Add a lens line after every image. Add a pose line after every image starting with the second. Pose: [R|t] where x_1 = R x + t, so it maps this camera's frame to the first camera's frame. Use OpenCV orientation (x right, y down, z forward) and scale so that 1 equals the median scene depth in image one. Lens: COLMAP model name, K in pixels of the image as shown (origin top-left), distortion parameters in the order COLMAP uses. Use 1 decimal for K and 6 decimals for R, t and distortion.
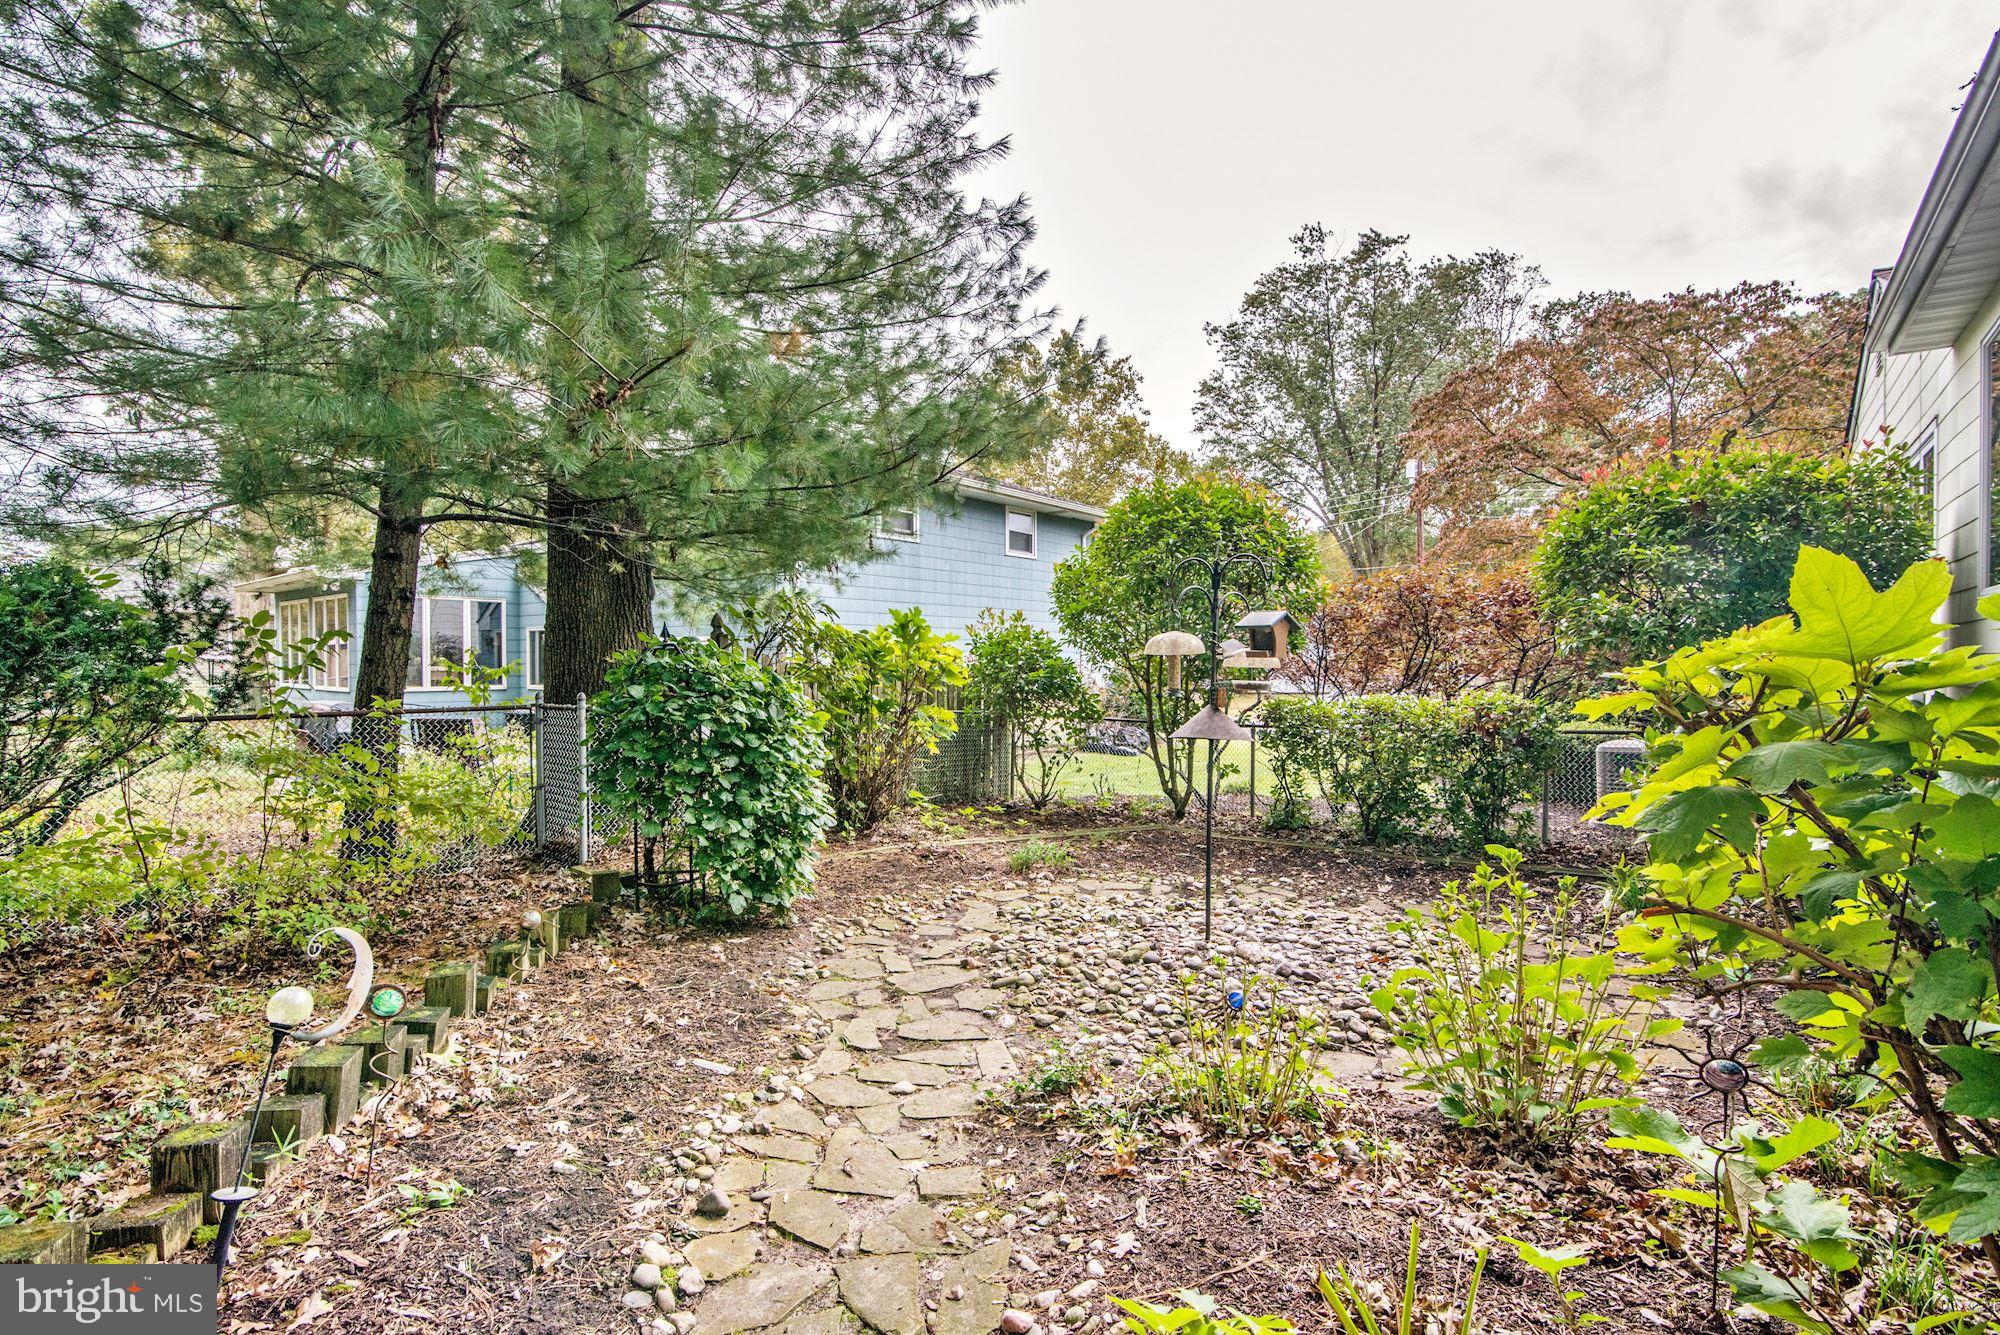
lens RADIAL K [[901.9, 0, 998.4], [0, 901.9, 669.5], [0, 0, 1]] dist [-0.001325, -0.000388]
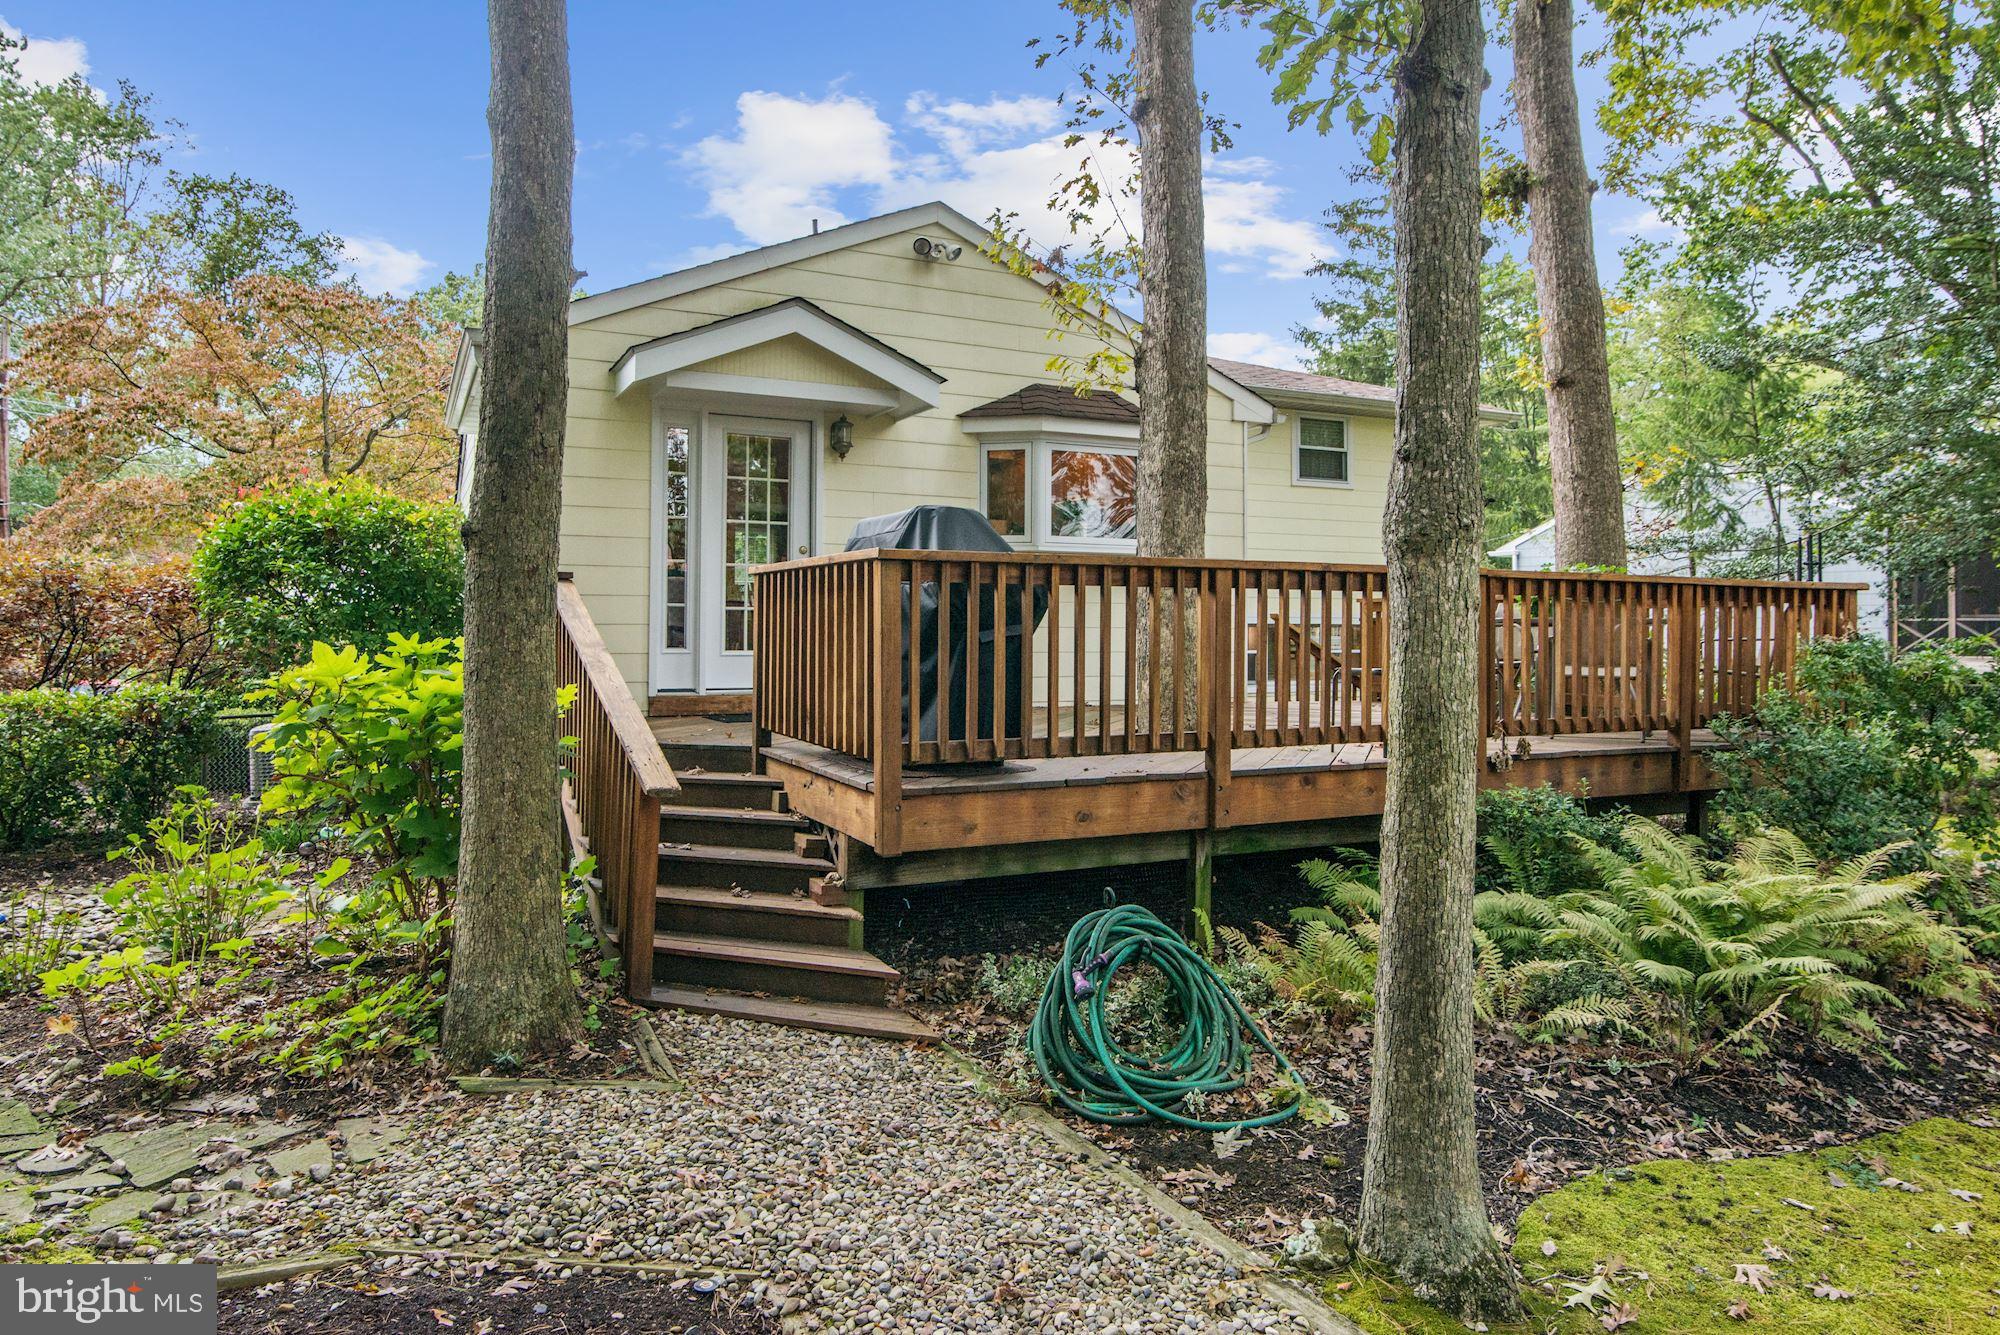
lens RADIAL K [[1208.1, 0, 1002.7], [0, 1208.1, 608.4], [0, 0, 1]] dist [-0.001334, -0.003313]
pose [[0.413743, 0.018840, 0.910199, -0.265313], [0.006689, 0.999696, -0.023733, -0.019168], [-0.910369, 0.015908, 0.413491, -0.397247]]
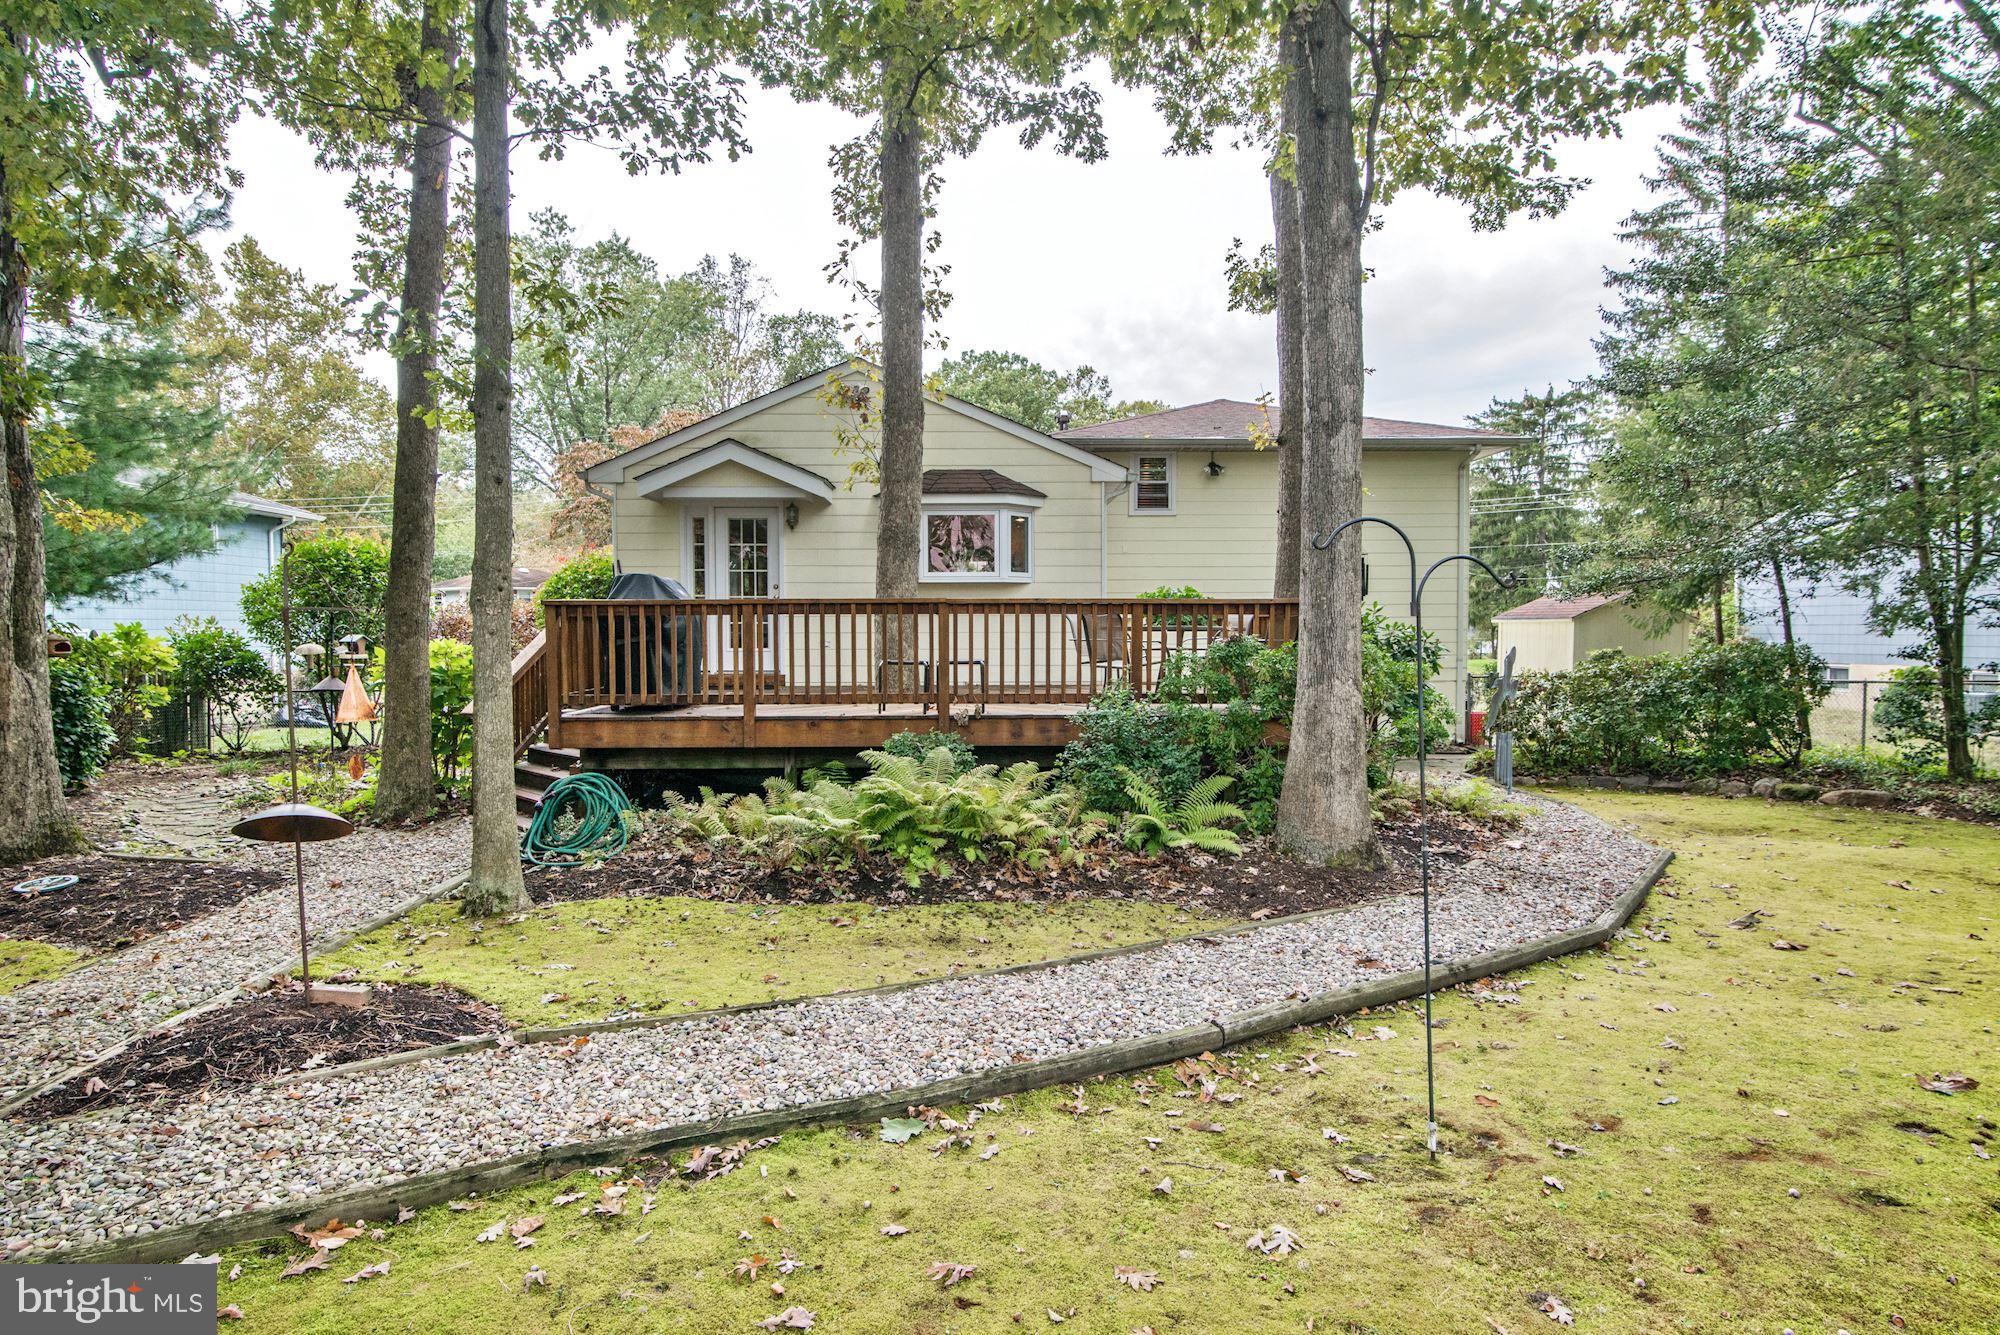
lens RADIAL K [[1033.2, 0, 1024.6], [0, 1033.2, 674.0], [0, 0, 1]] dist [-0.024530, -0.000505]
pose [[0.752094, -0.032377, 0.658260, -0.080818], [0.011593, 0.999288, 0.035905, -0.020623], [-0.658954, -0.019373, 0.751934, -1.170100]]
